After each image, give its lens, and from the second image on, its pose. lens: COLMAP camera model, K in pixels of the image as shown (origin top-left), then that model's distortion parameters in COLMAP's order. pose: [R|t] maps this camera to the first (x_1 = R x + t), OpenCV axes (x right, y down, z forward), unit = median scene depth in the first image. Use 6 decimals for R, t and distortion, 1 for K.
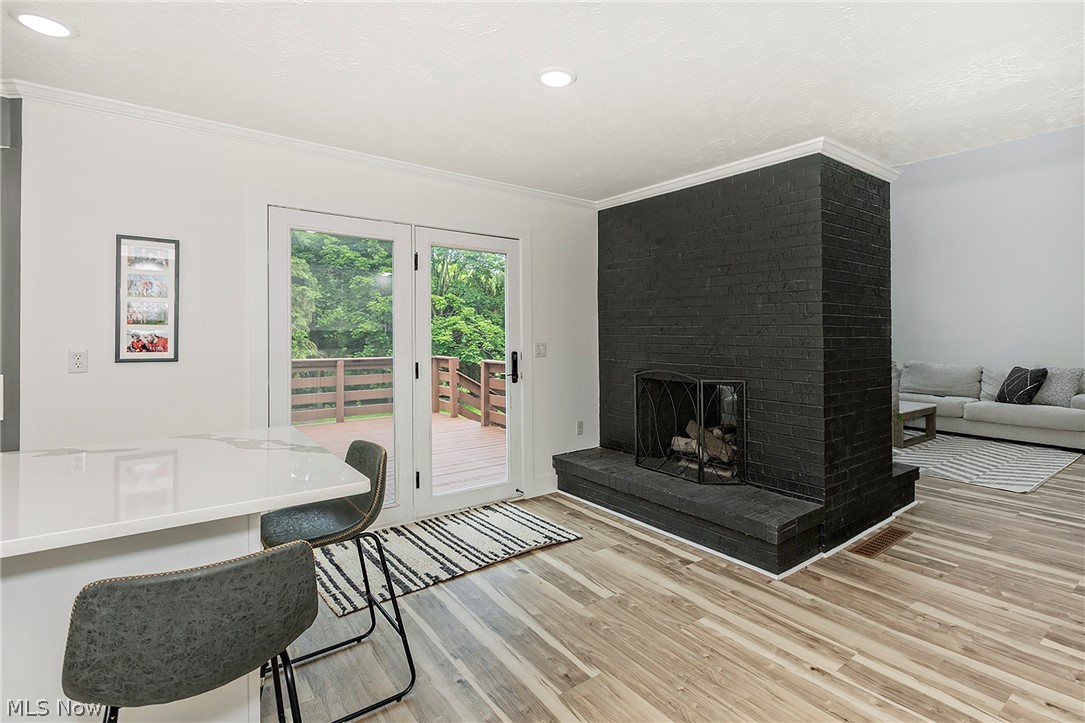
lens RADIAL K [[526.6, 0, 537.8], [0, 526.6, 336.6], [0, 0, 1]] dist [-0.004192, -0.002271]
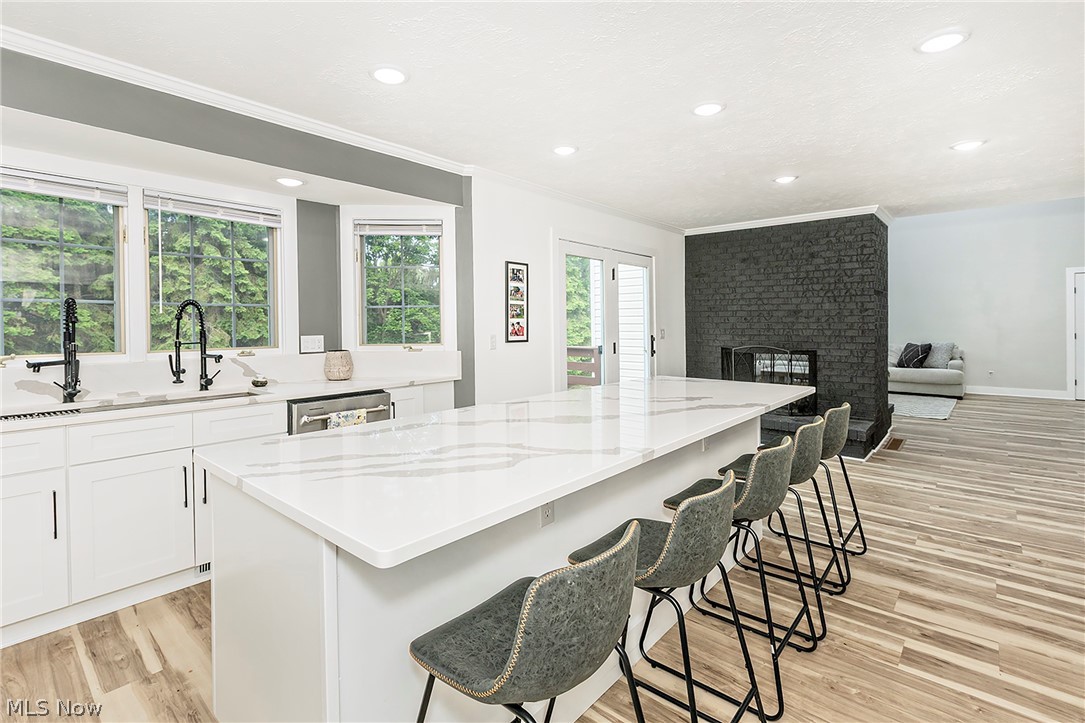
lens RADIAL K [[506.8, 0, 522.6], [0, 506.8, 326.7], [0, 0, 1]] dist [0.017070, -0.005364]
pose [[0.982362, -0.010571, 0.186688, -0.477211], [0.010661, 0.999943, 0.000521, 0.000702], [-0.186683, 0.001479, 0.982419, -0.223970]]
